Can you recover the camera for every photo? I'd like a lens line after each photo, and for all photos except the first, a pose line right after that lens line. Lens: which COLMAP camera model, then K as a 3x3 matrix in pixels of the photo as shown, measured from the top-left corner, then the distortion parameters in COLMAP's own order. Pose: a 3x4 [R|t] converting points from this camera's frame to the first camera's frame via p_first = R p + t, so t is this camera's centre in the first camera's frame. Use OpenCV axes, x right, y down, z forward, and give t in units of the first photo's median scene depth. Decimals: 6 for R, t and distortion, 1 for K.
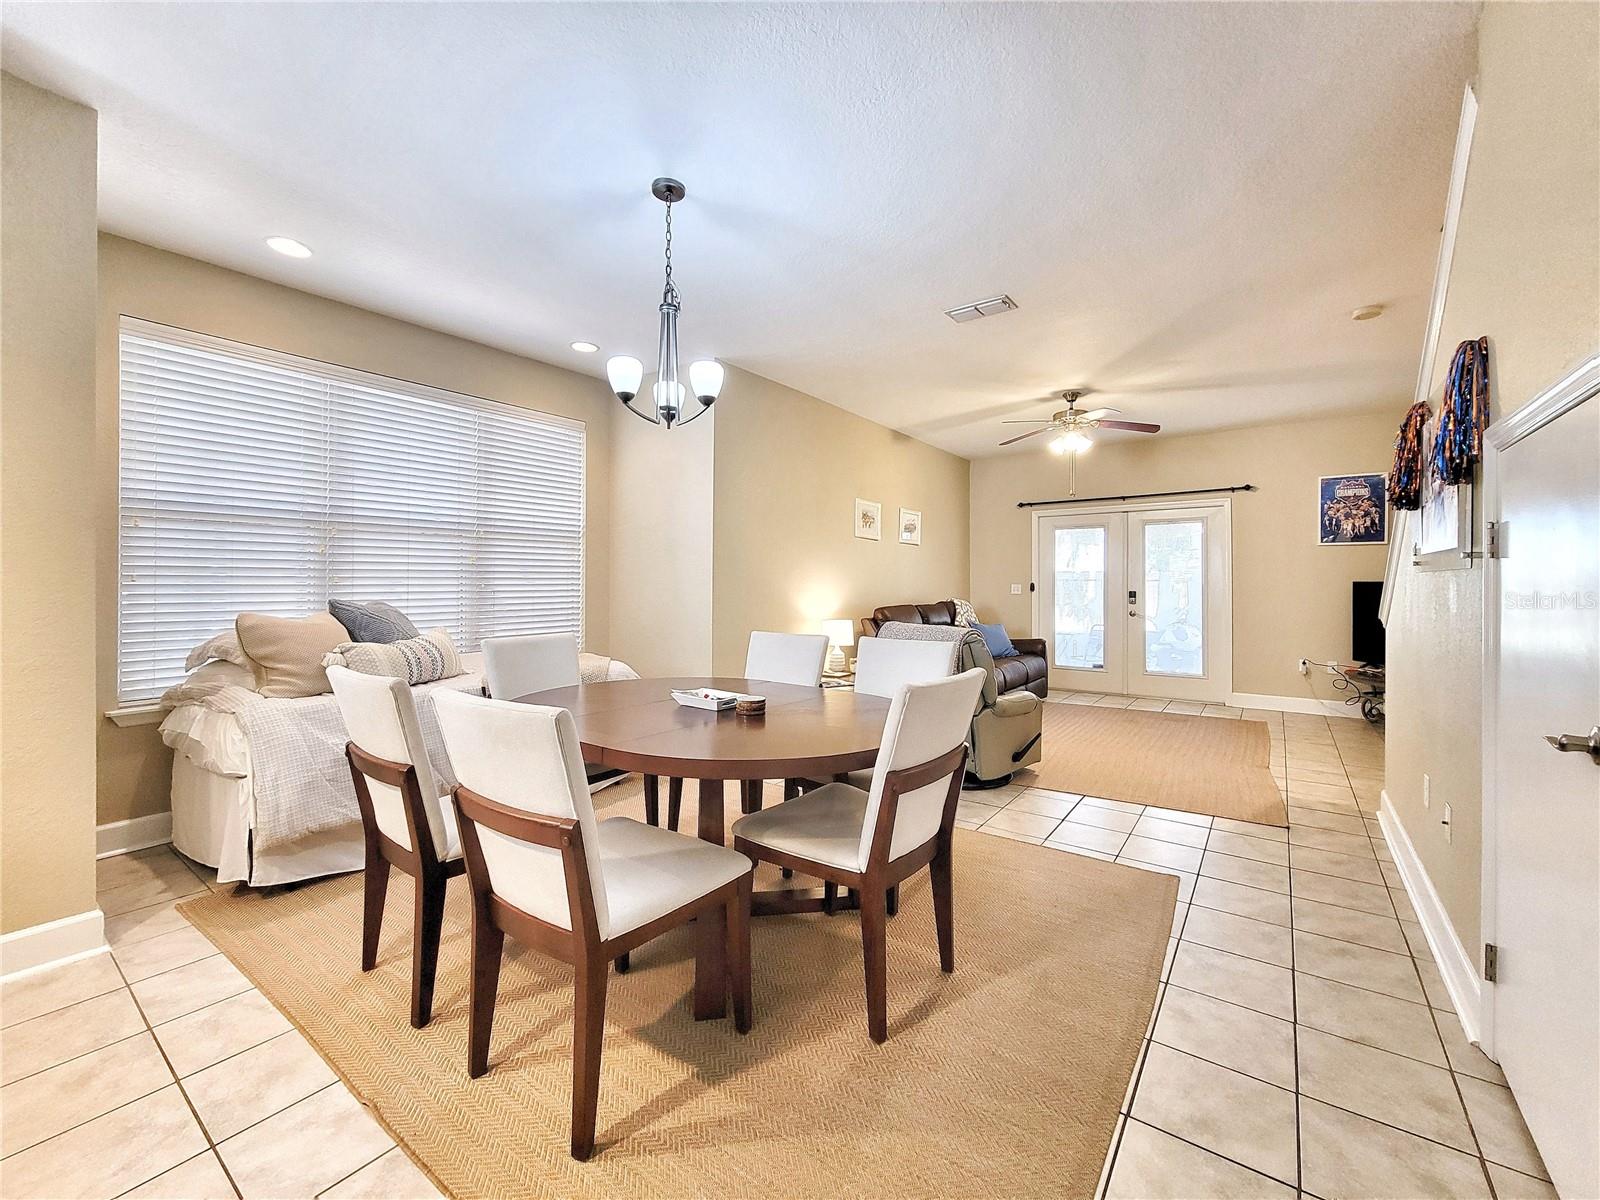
lens RADIAL K [[657.7, 0, 801.5], [0, 657.7, 584.1], [0, 0, 1]] dist [-0.000717, -0.000064]
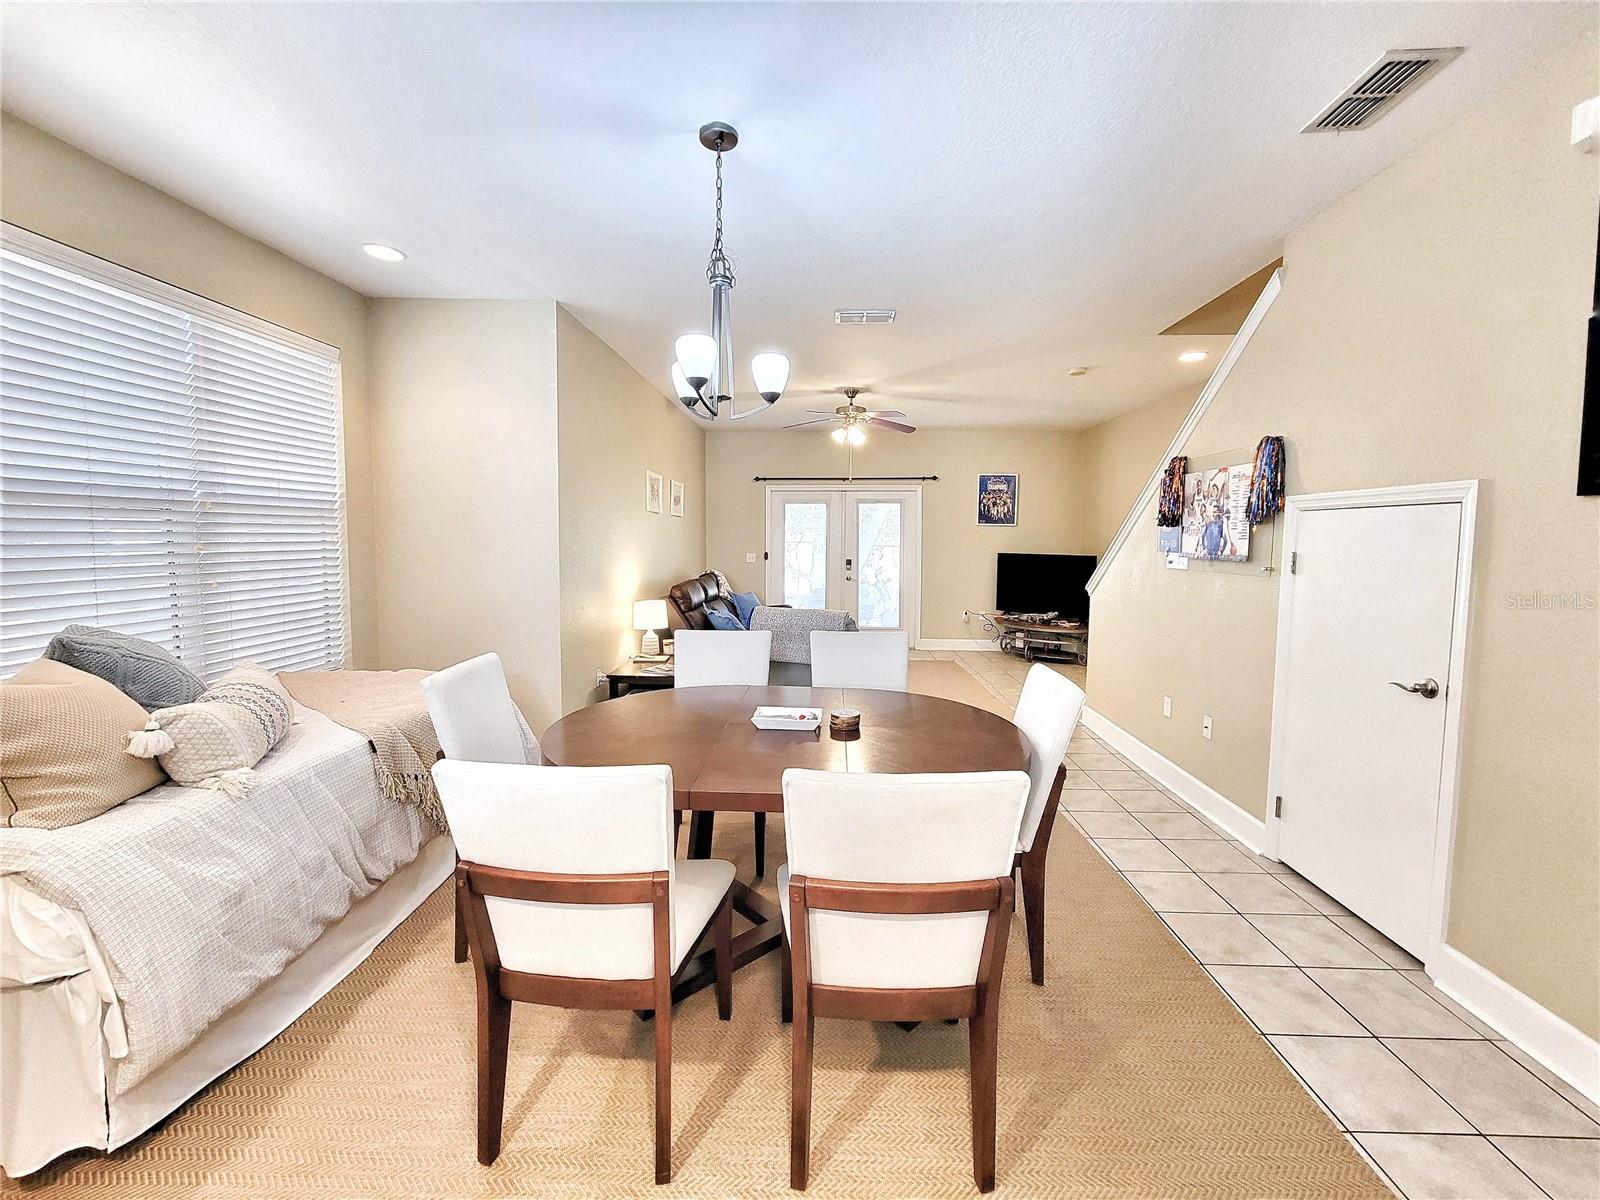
lens RADIAL K [[657.3, 0, 804.9], [0, 657.3, 582.6], [0, 0, 1]] dist [-0.001048, 0.000081]
pose [[0.829158, -0.035640, 0.557877, -0.267087], [-0.004384, 0.997520, 0.070244, -0.036858], [-0.558997, -0.060689, 0.826946, 0.086698]]
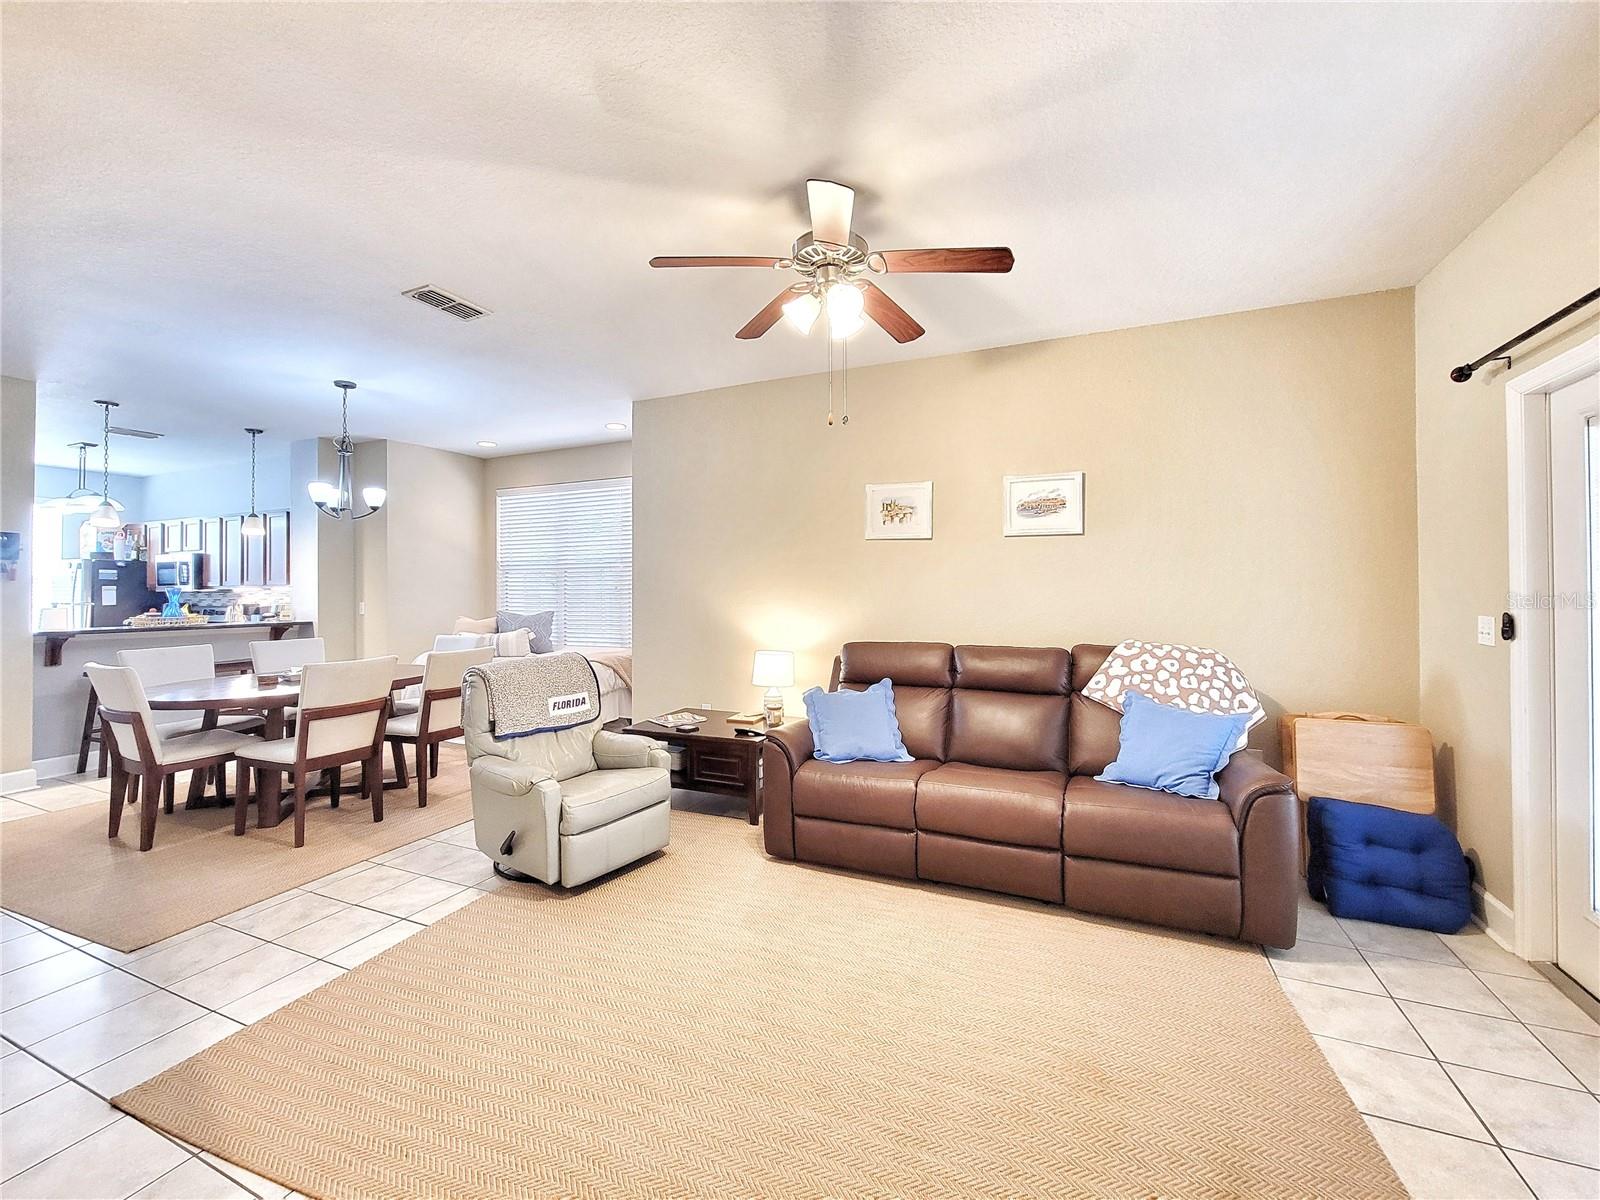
lens RADIAL K [[653.8, 0, 799.0], [0, 653.8, 581.7], [0, 0, 1]] dist [0.001374, 0.000527]
pose [[0.205577, -0.014412, -0.978535, 0.770788], [0.005007, 0.999894, -0.013675, -0.018359], [0.978628, -0.002088, 0.205628, 0.804059]]
